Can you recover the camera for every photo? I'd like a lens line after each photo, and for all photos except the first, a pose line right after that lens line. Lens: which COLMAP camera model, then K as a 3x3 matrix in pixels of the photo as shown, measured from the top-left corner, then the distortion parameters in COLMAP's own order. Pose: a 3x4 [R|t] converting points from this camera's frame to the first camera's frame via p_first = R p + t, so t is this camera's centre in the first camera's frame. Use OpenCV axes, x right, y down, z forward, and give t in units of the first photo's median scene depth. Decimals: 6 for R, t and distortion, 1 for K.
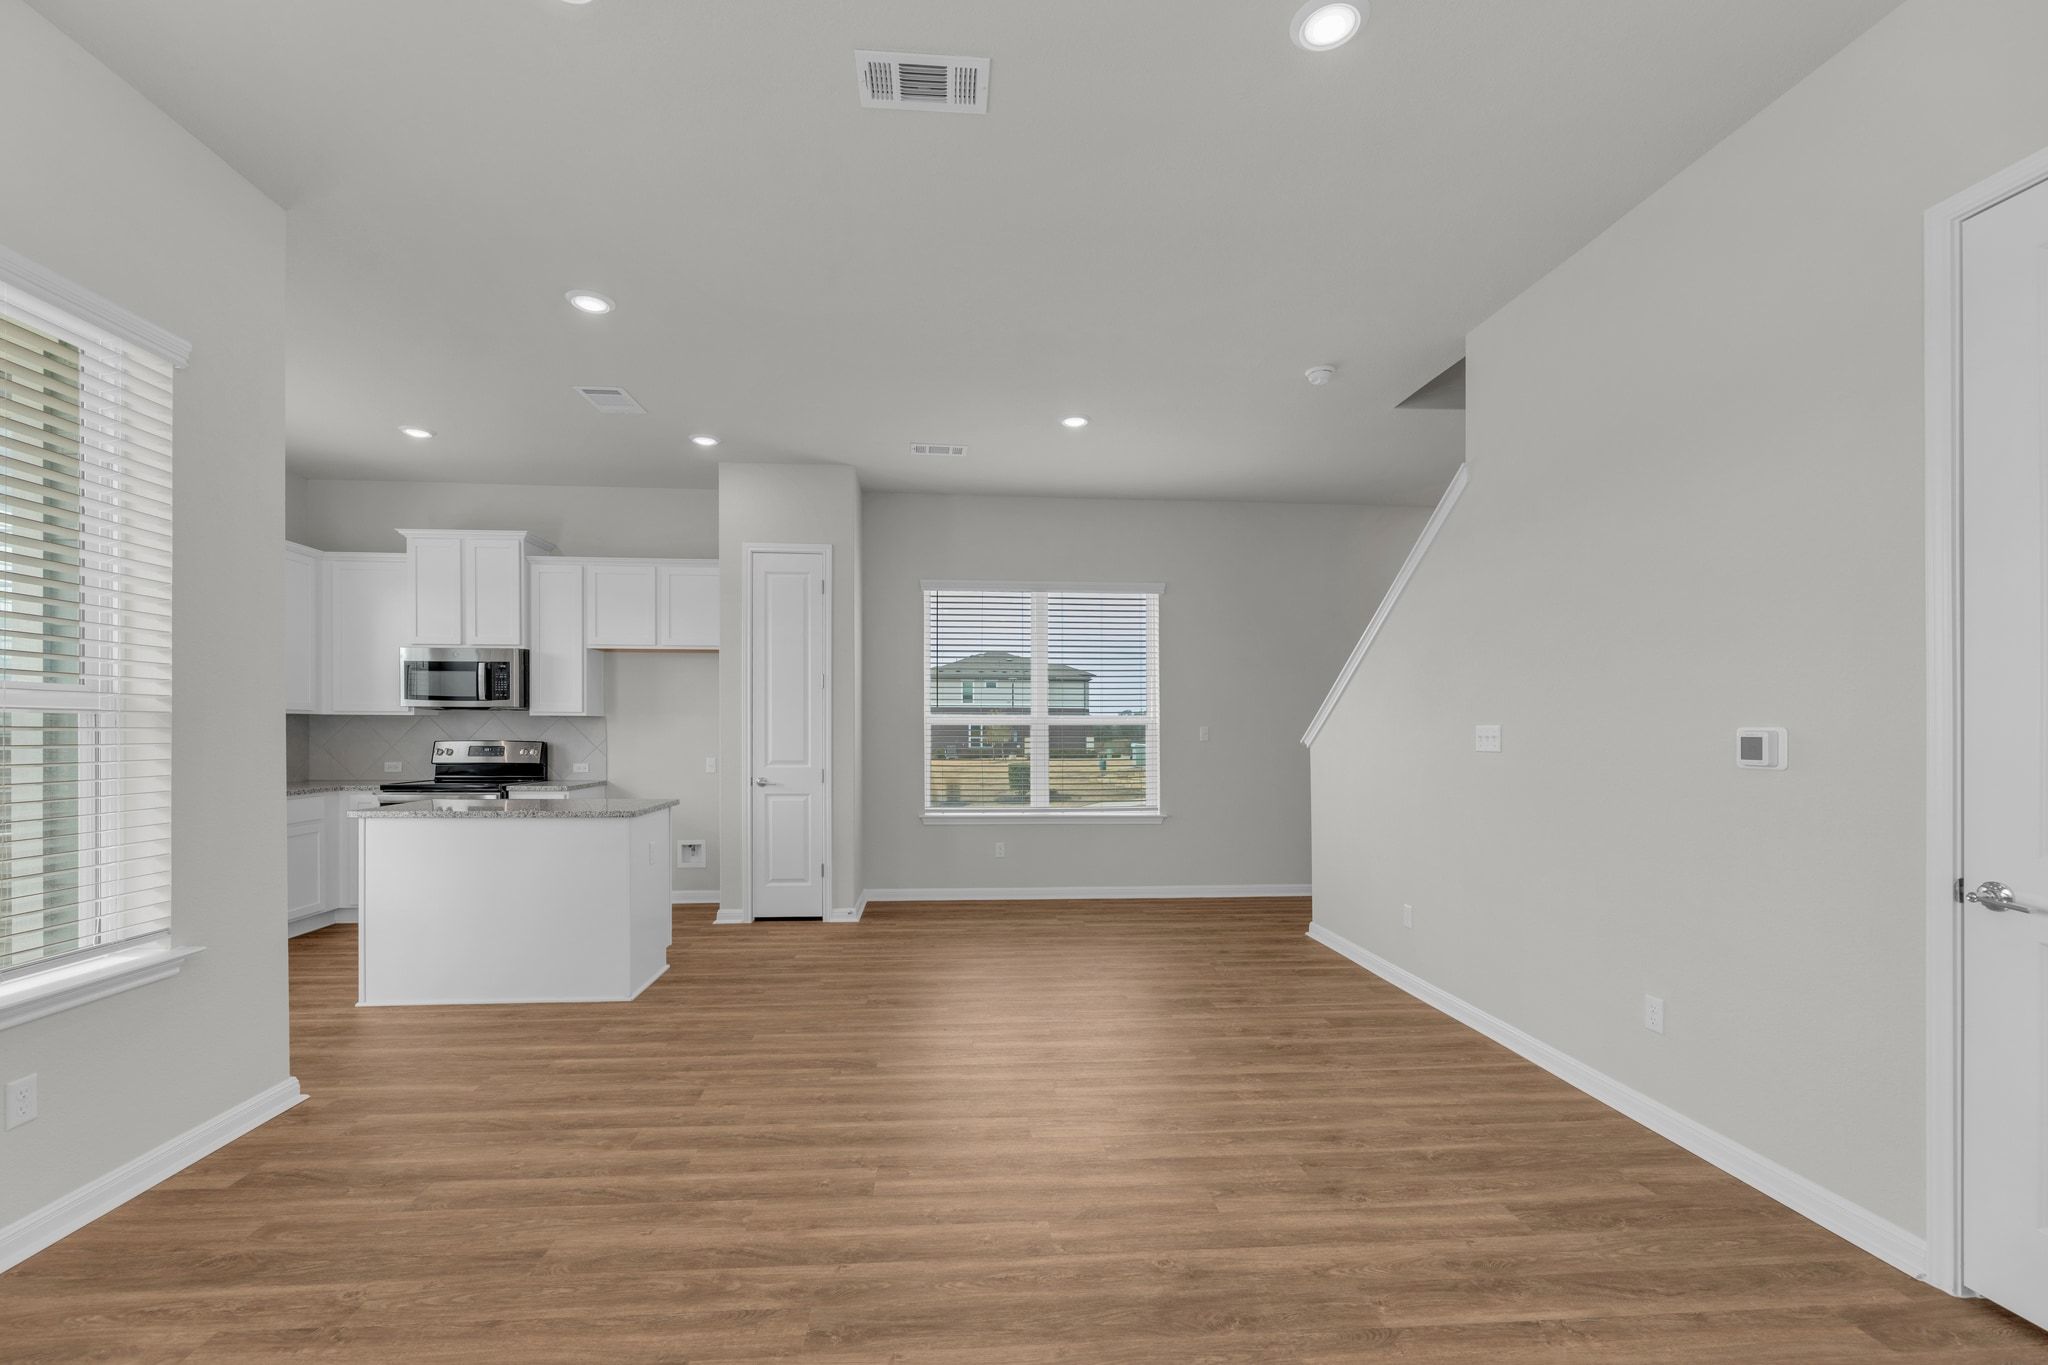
lens RADIAL K [[838.1, 0, 1004.0], [0, 838.1, 740.8], [0, 0, 1]] dist [0.001442, 0.000672]
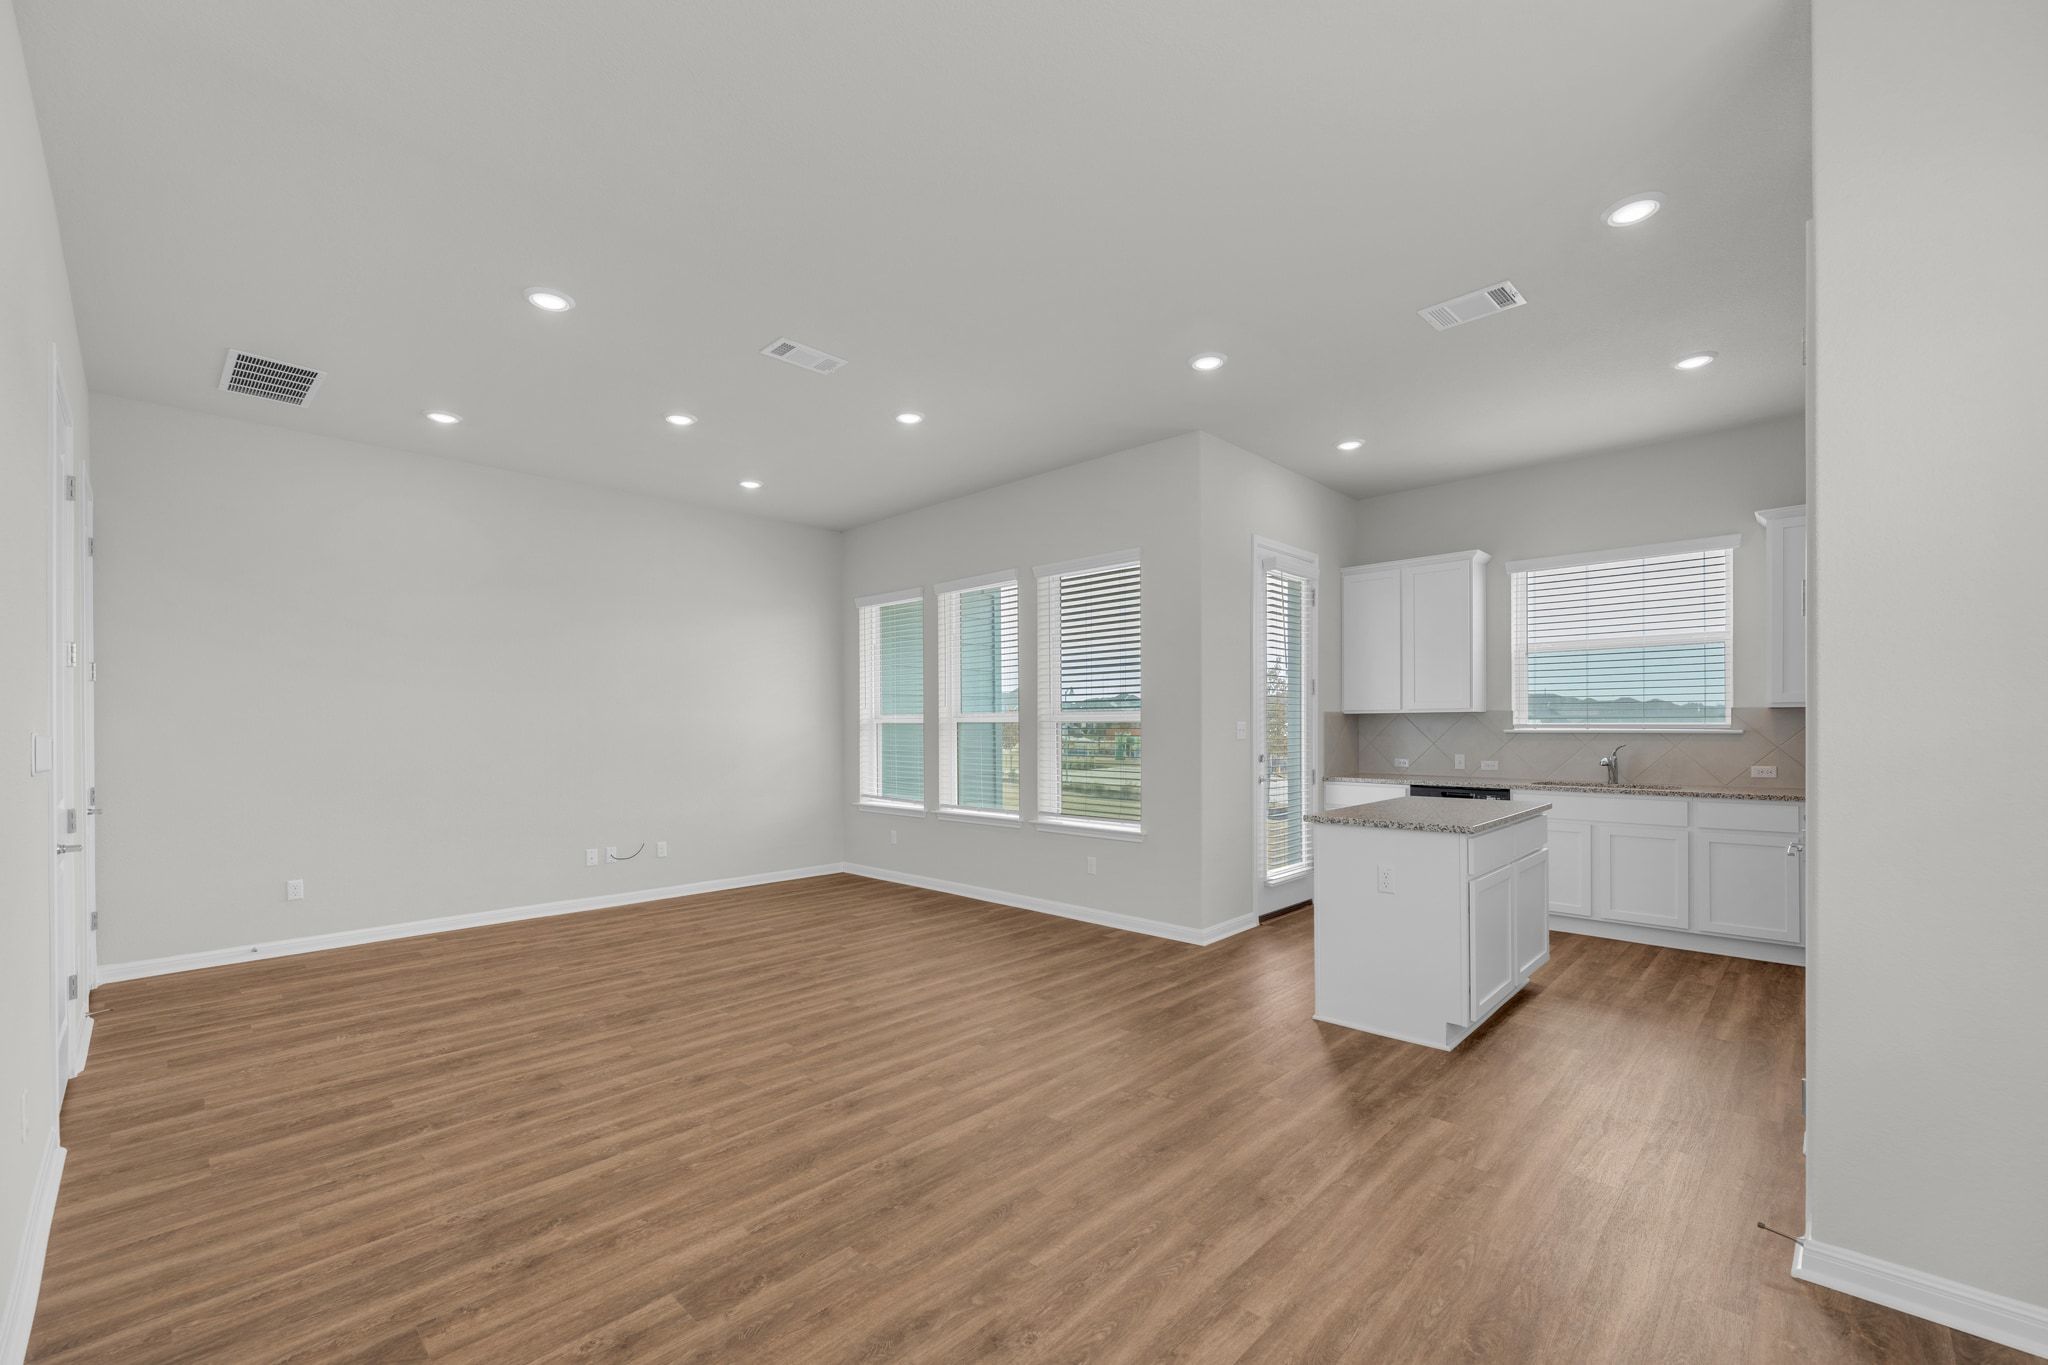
lens RADIAL K [[838.1, 0, 1031.0], [0, 838.1, 733.0], [0, 0, 1]] dist [0.001442, 0.000672]
pose [[-0.737609, 0.006269, -0.675199, 0.314326], [-0.003592, 0.999906, 0.013207, -0.015453], [0.675219, 0.012167, -0.737517, 1.101937]]
